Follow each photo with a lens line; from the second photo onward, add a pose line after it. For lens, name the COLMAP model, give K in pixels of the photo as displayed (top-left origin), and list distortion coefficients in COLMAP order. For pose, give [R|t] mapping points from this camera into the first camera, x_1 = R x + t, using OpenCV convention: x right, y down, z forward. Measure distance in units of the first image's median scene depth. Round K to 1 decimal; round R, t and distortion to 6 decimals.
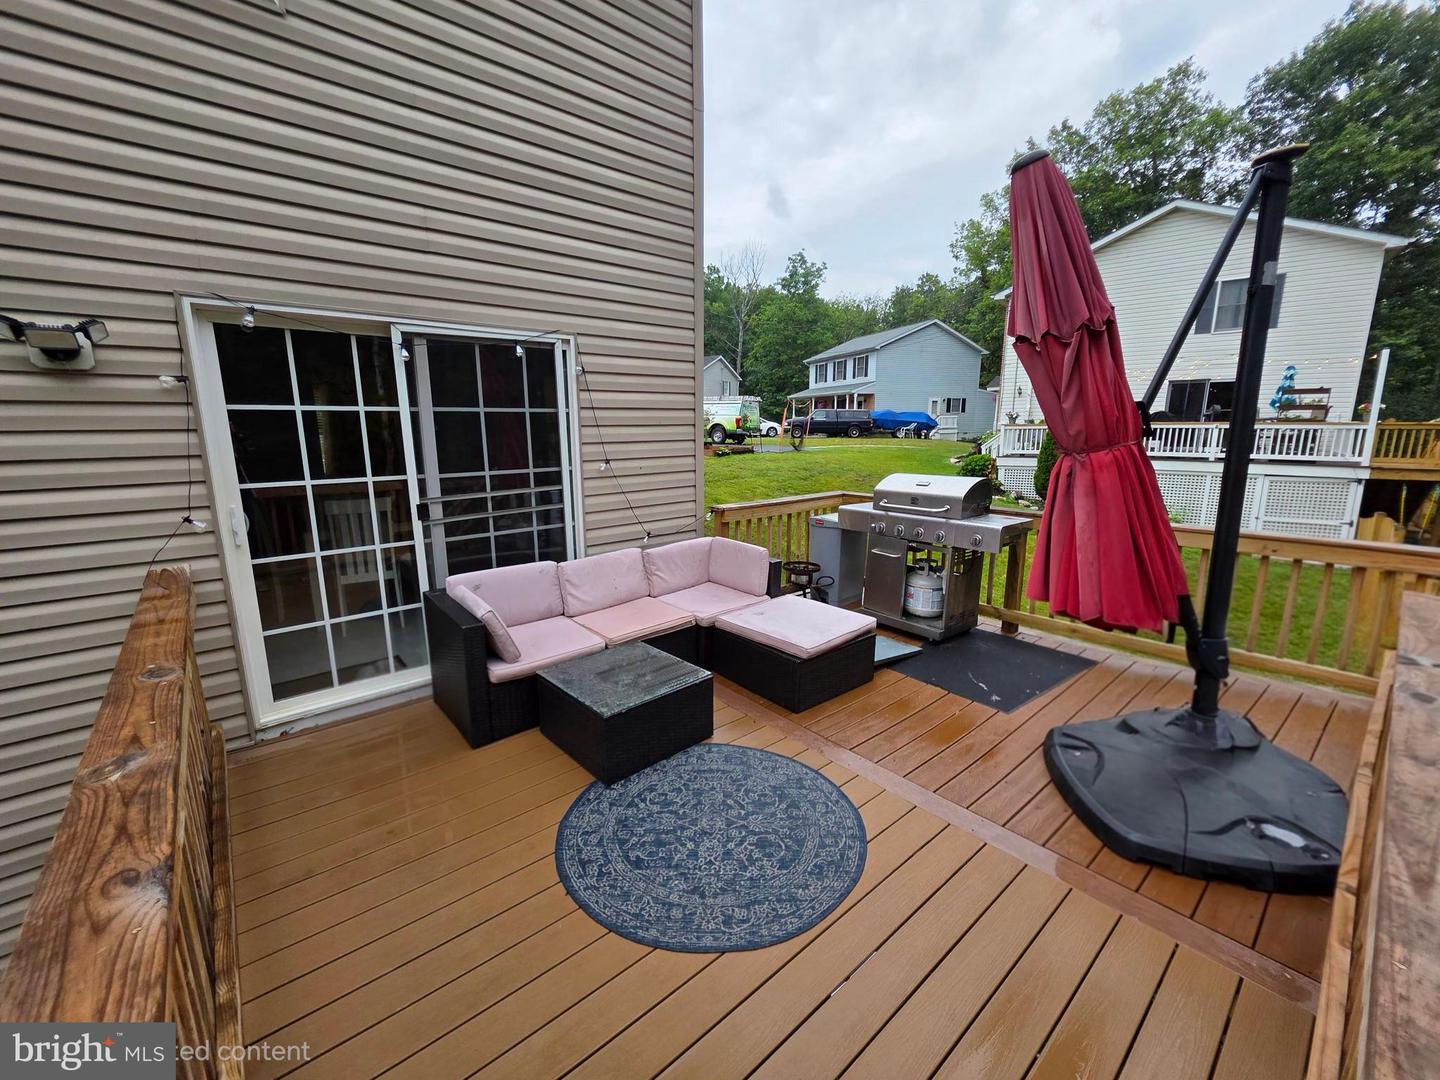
lens RADIAL K [[573.6, 0, 714.9], [0, 573.6, 532.5], [0, 0, 1]] dist [0.001223, 0.000168]
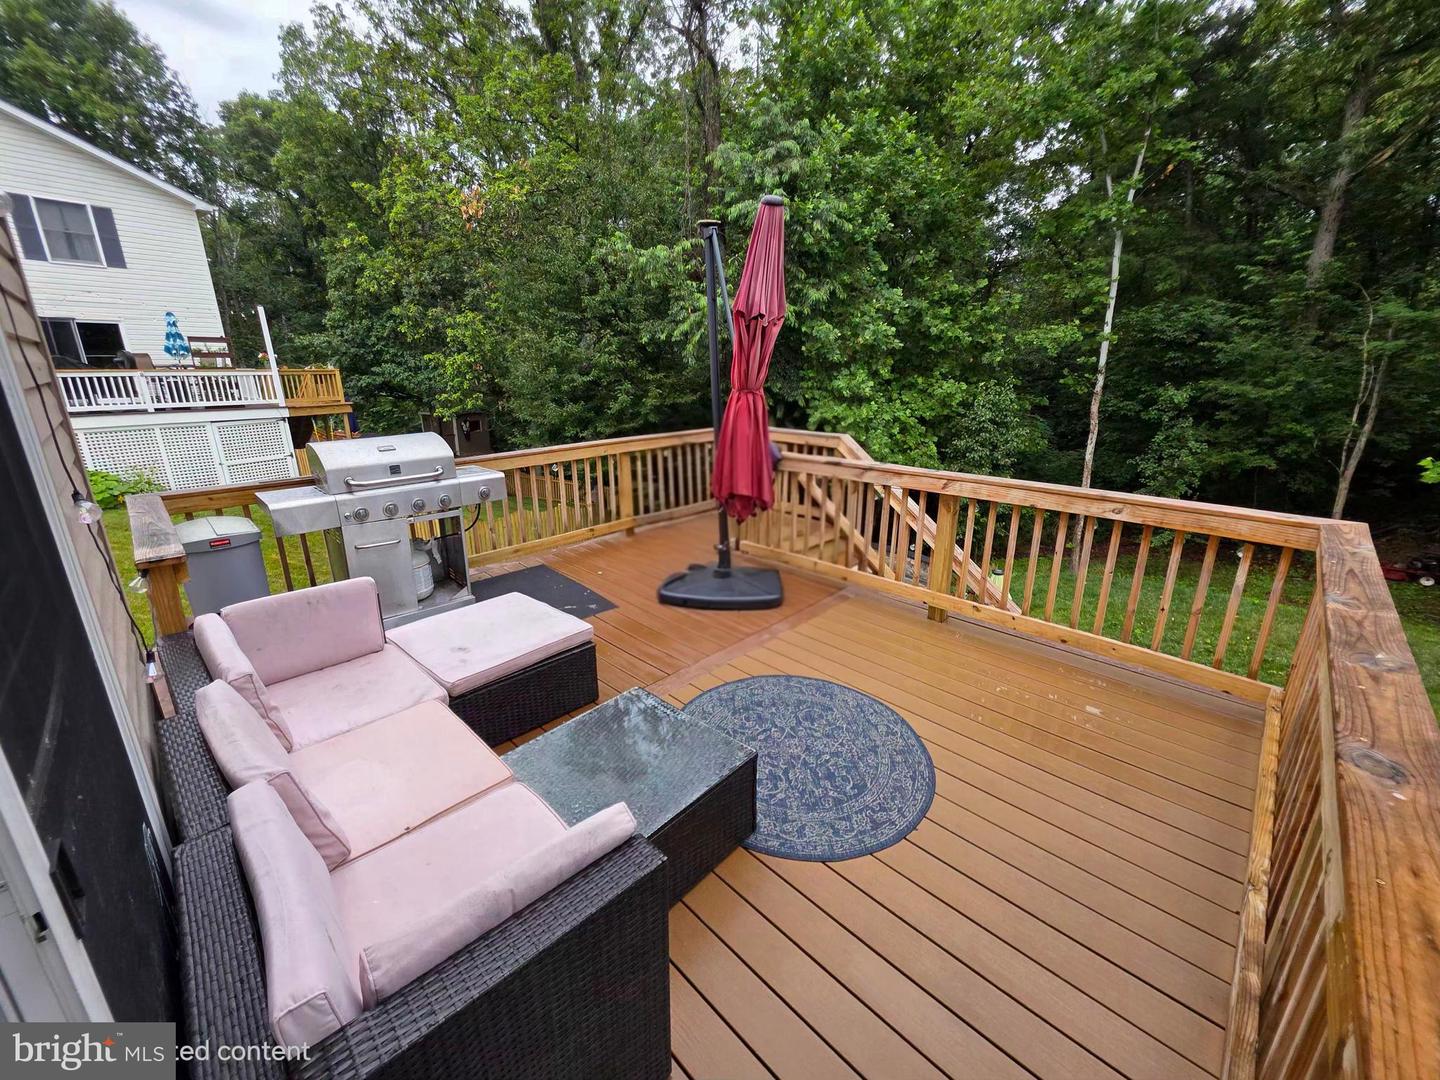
lens RADIAL K [[573.6, 0, 714.9], [0, 573.6, 532.5], [0, 0, 1]] dist [0.001223, 0.000168]
pose [[-0.071047, -0.276054, 0.958513, -0.121661], [0.190621, 0.939473, 0.284700, -0.028543], [-0.979089, 0.202940, -0.014125, 0.140677]]
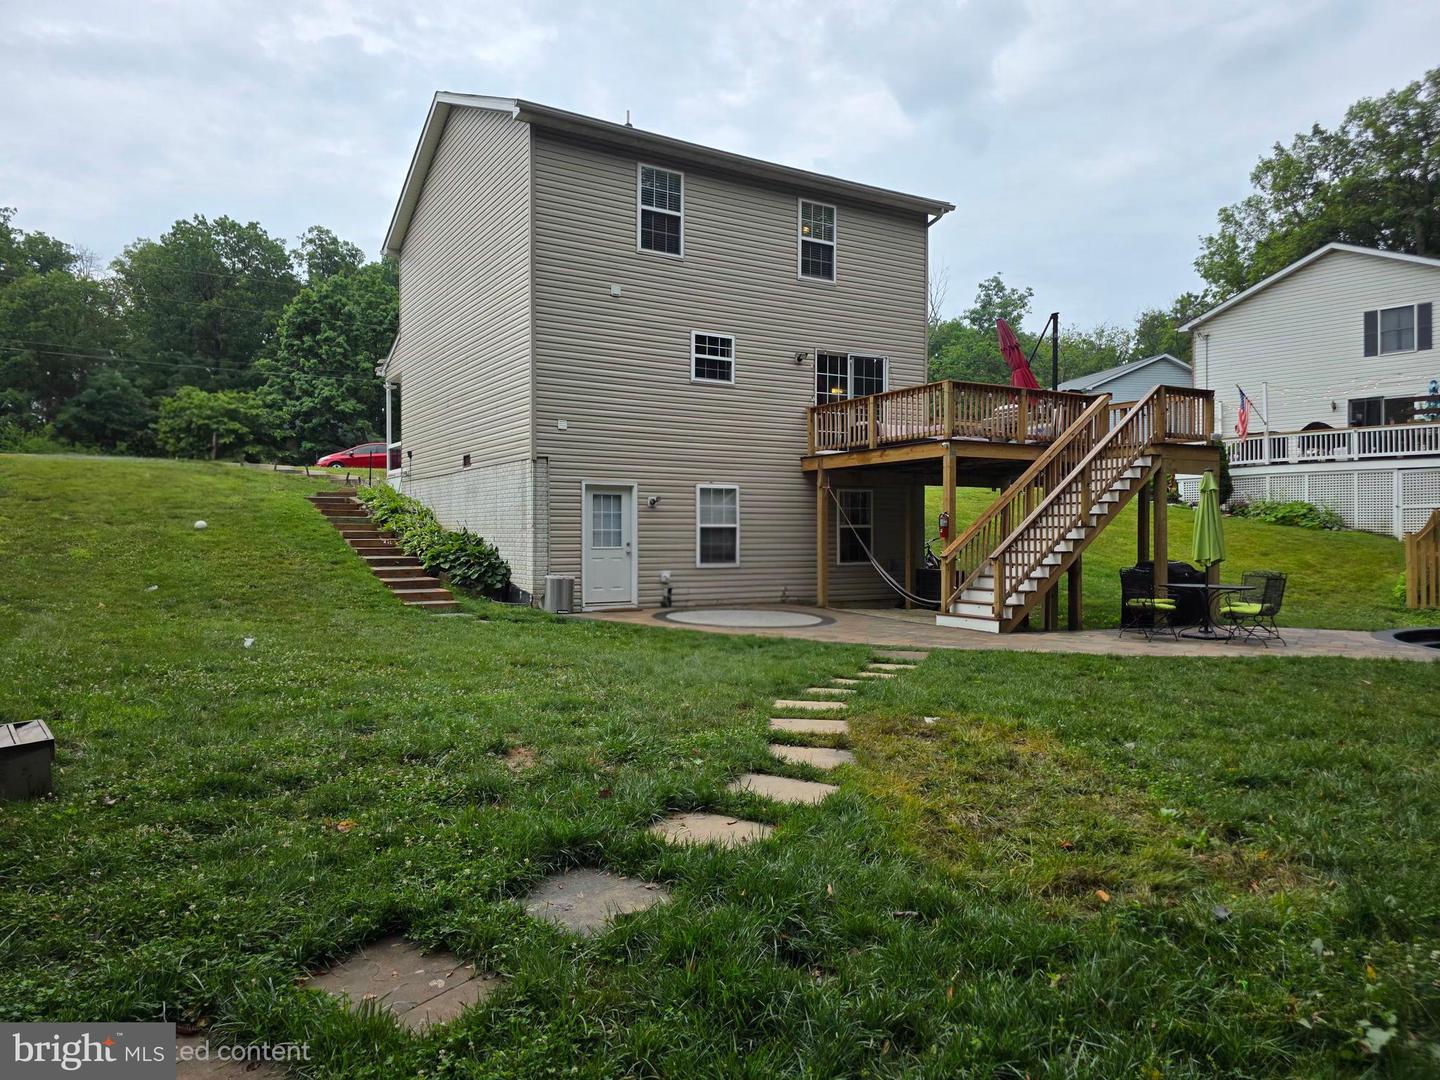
lens RADIAL K [[957.0, 0, 667.7], [0, 957.0, 542.0], [0, 0, 1]] dist [-0.003282, -0.004477]
pose [[0.979943, 0.004527, -0.199228, -0.085268], [-0.040188, 0.983691, -0.175318, 0.365064], [0.195185, 0.179808, 0.964143, -0.923270]]
